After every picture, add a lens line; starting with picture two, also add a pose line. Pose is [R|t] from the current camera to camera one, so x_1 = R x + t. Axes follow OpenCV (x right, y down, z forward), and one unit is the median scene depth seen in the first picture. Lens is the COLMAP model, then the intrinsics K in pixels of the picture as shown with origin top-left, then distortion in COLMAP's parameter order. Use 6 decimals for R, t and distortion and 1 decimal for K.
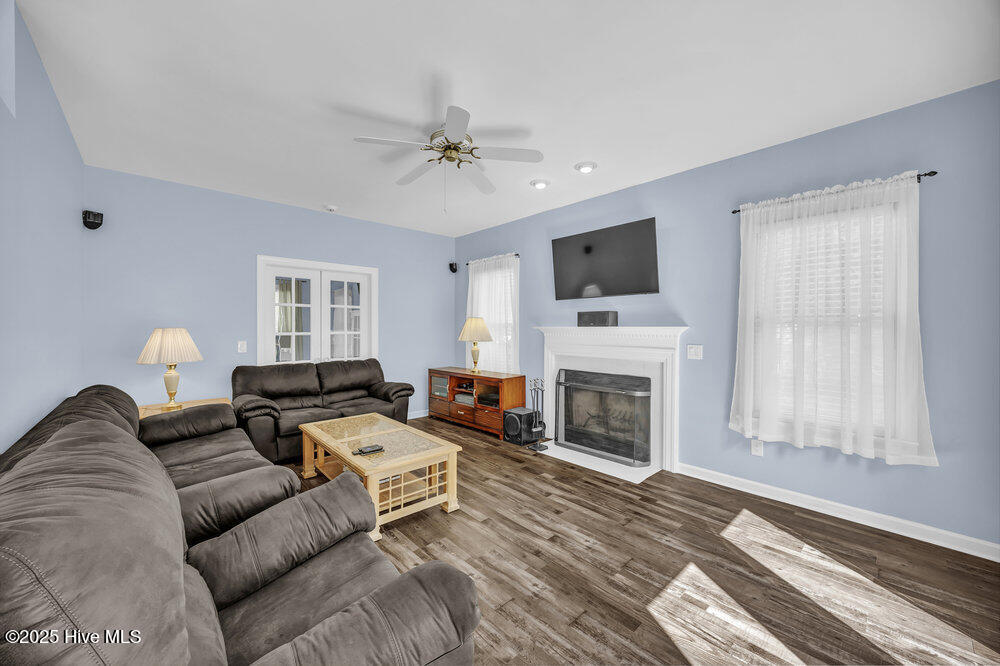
lens RADIAL K [[388.0, 0, 502.9], [0, 388.0, 330.1], [0, 0, 1]] dist [-0.004145, 0.000291]
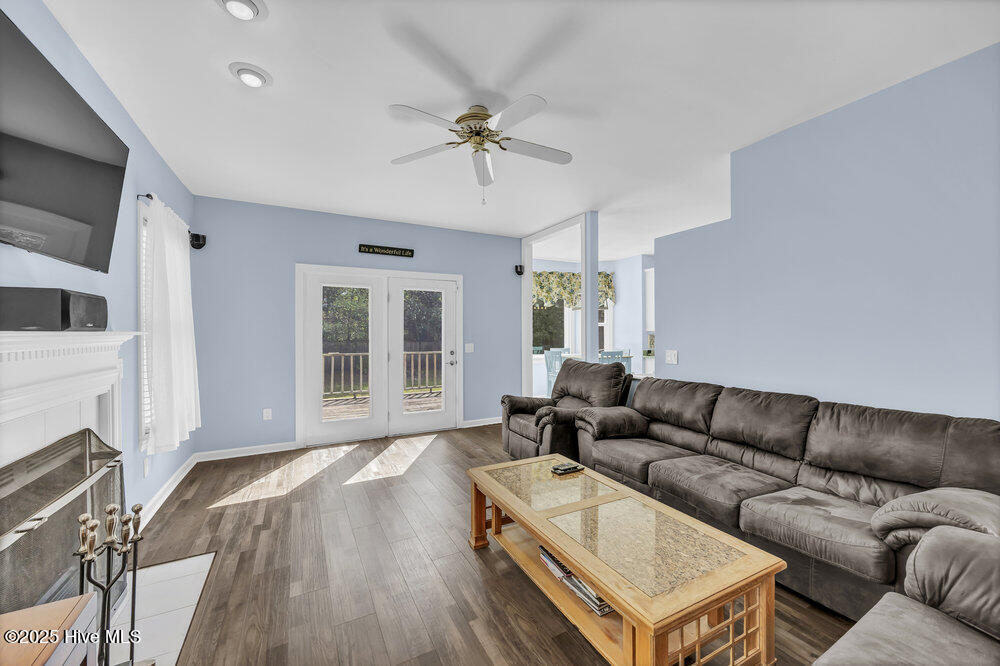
lens RADIAL K [[388.0, 0, 499.0], [0, 388.0, 332.0], [0, 0, 1]] dist [-0.004145, 0.000291]
pose [[-0.965892, -0.005553, 0.258886, -0.387006], [-0.003563, 0.999960, 0.008157, -0.024303], [-0.258921, 0.006957, -0.965874, 1.727576]]
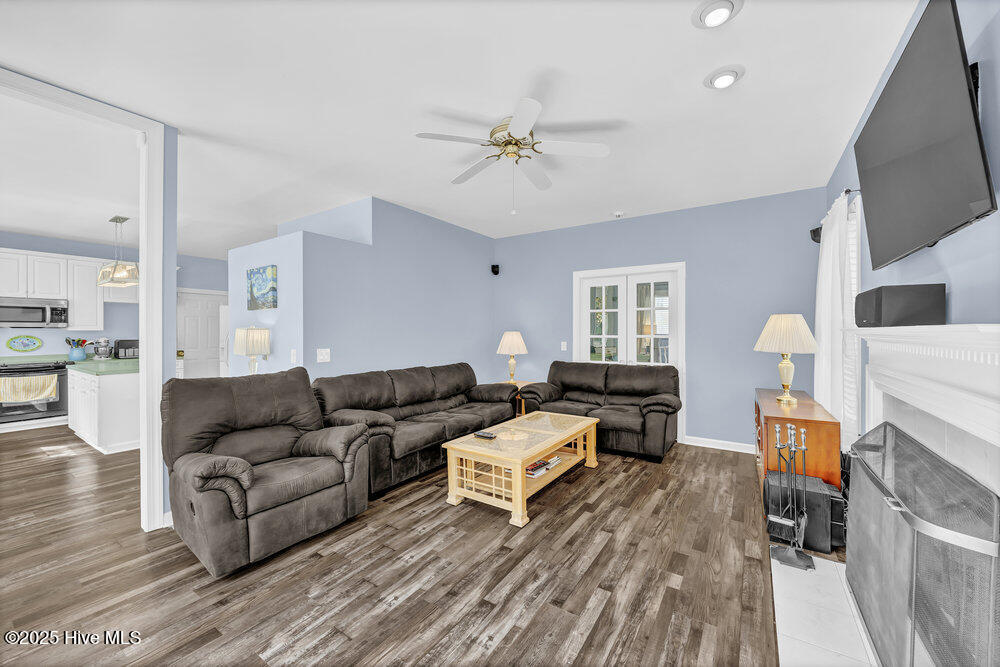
lens RADIAL K [[388.0, 0, 497.6], [0, 388.0, 333.1], [0, 0, 1]] dist [-0.004145, 0.000291]
pose [[0.219664, 0.002766, -0.975572, 0.734978], [-0.002207, 0.999995, 0.002338, -0.004222], [0.975573, 0.001639, 0.219669, 0.703423]]
